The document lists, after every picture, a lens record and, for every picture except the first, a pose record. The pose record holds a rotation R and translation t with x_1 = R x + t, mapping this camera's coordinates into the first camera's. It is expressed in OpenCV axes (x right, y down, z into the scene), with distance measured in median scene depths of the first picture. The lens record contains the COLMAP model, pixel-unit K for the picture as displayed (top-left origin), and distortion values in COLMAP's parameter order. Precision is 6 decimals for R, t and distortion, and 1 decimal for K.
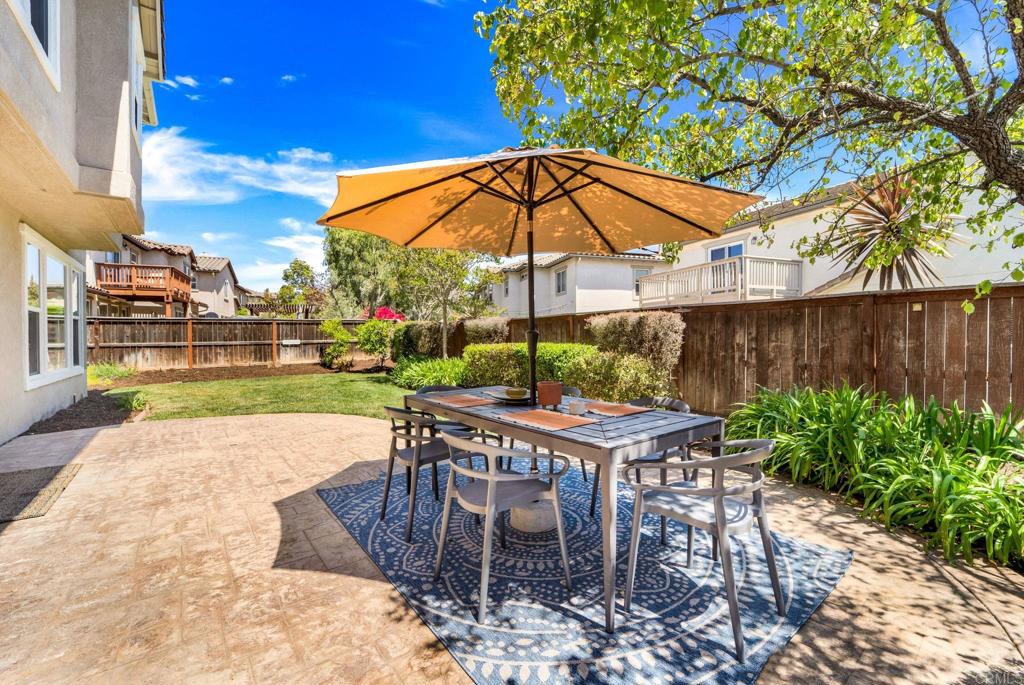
lens RADIAL K [[415.7, 0, 508.0], [0, 415.7, 343.2], [0, 0, 1]] dist [0.003730, -0.002861]
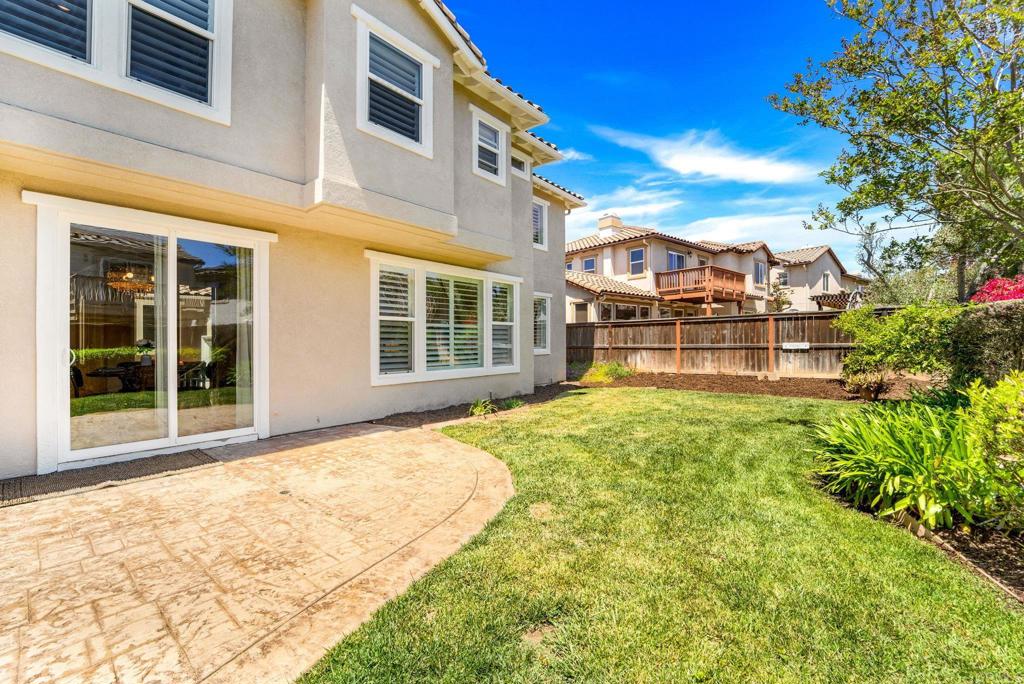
lens RADIAL K [[415.7, 0, 511.8], [0, 415.7, 338.6], [0, 0, 1]] dist [0.003730, -0.002861]
pose [[0.213775, -0.001101, -0.976882, 0.050813], [-0.006911, 0.999973, -0.002639, -0.009352], [0.976858, 0.007315, 0.213762, 0.411268]]
